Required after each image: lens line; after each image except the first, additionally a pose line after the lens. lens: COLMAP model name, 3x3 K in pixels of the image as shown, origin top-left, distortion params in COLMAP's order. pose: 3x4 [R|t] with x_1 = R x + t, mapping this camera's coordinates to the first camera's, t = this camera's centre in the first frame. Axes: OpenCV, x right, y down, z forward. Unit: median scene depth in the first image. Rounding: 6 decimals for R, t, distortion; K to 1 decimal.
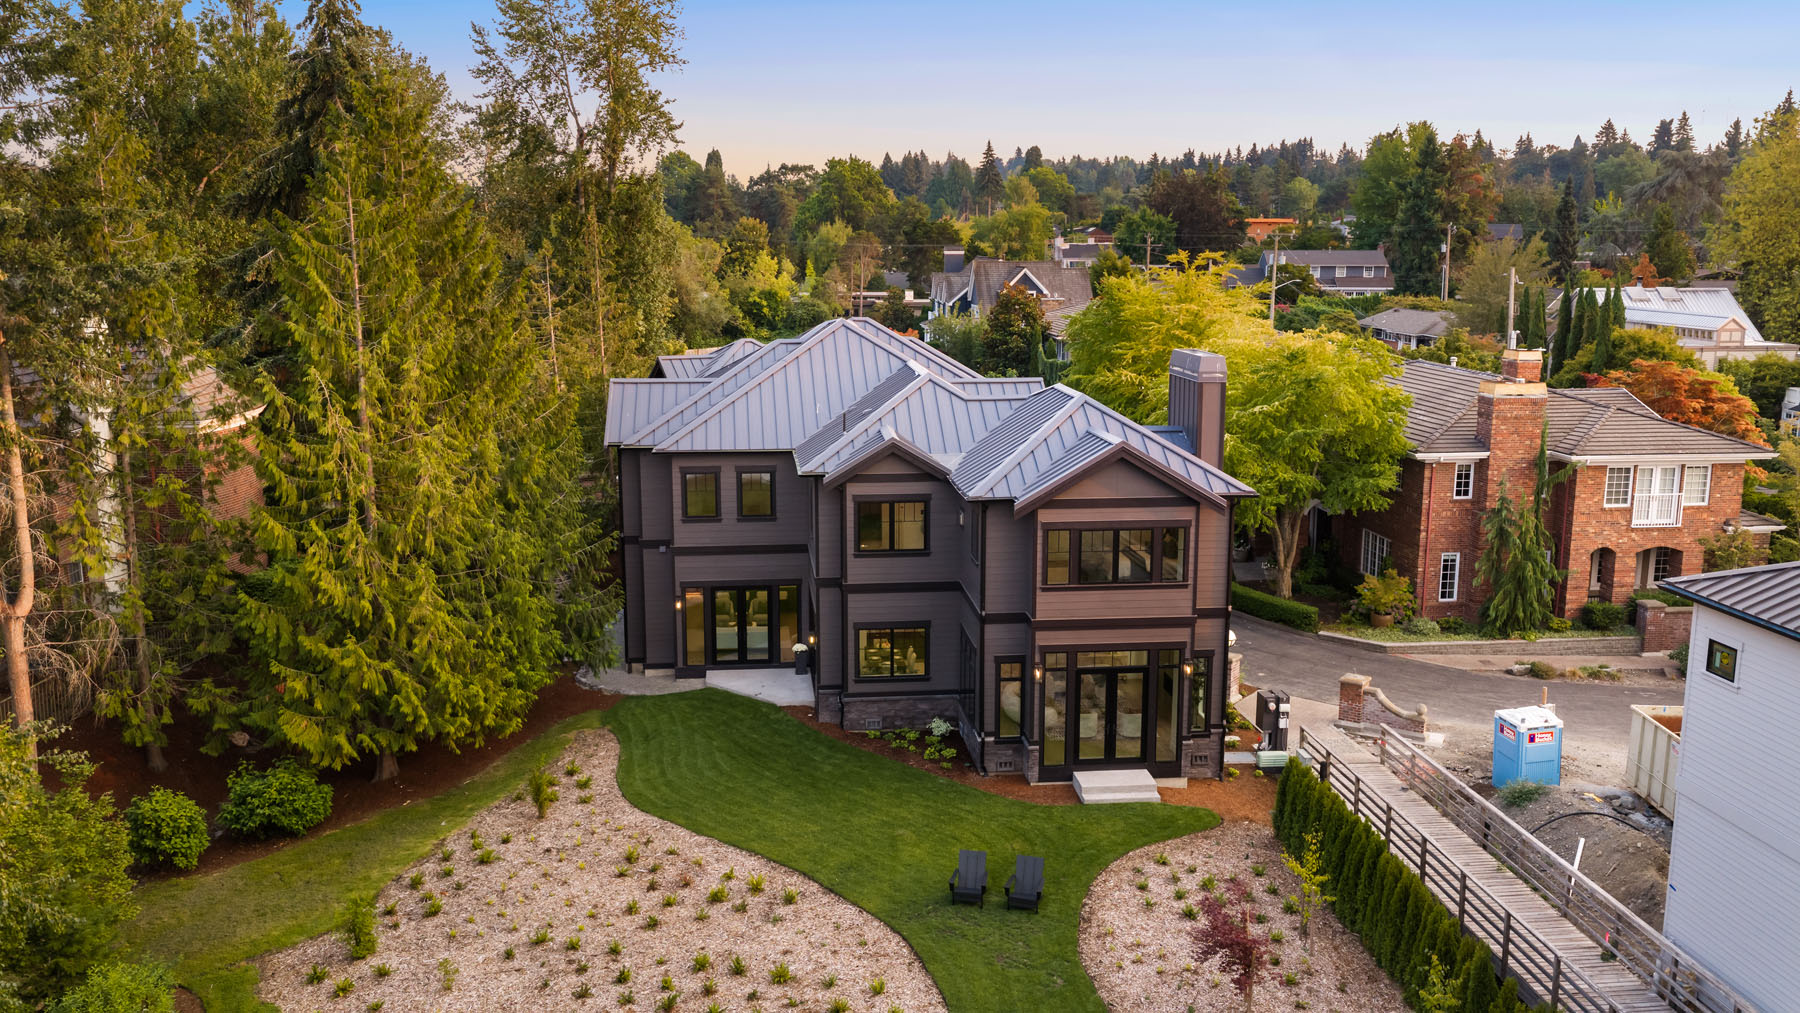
lens RADIAL K [[1488.2, 0, 898.3], [0, 1488.2, 513.7], [0, 0, 1]] dist [0.038154, -0.075046]
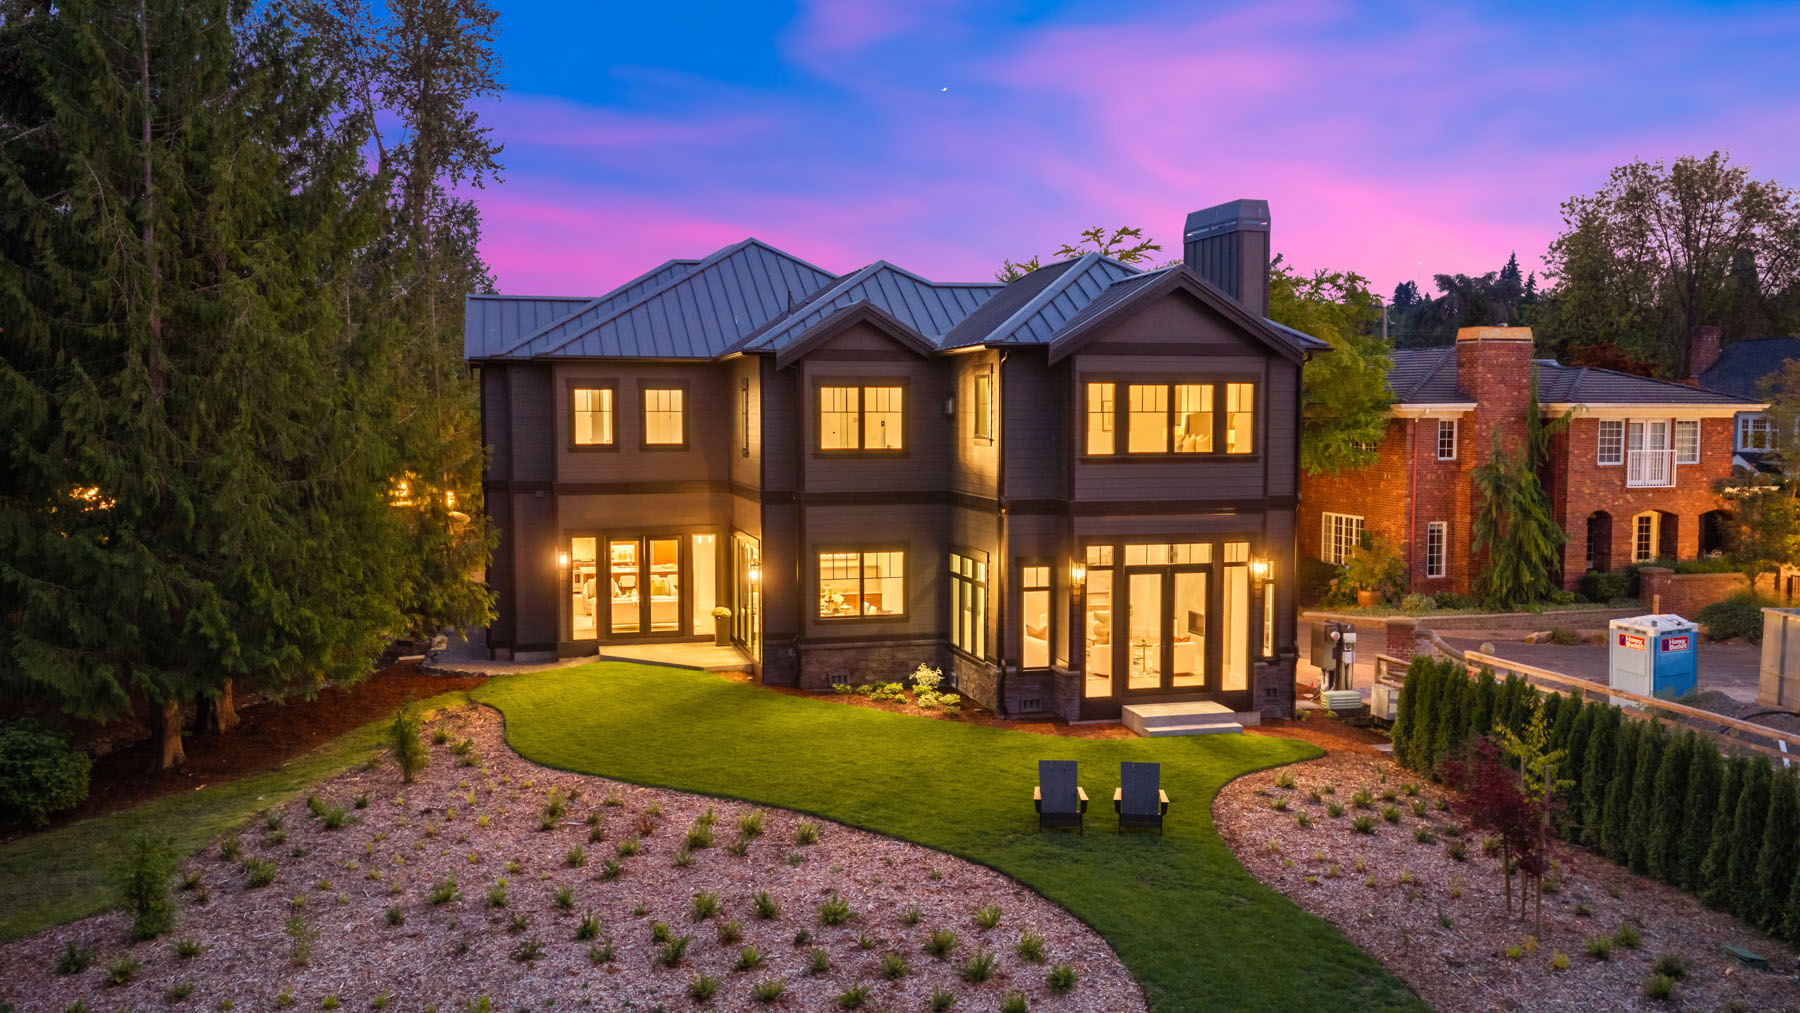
lens RADIAL K [[1488.2, 0, 898.3], [0, 1488.2, 513.7], [0, 0, 1]] dist [0.038154, -0.075046]
pose [[0.988536, -0.011105, 0.150577, -0.115622], [0.028251, 0.993282, -0.112215, 0.163638], [-0.148319, 0.115182, 0.982209, 0.260183]]
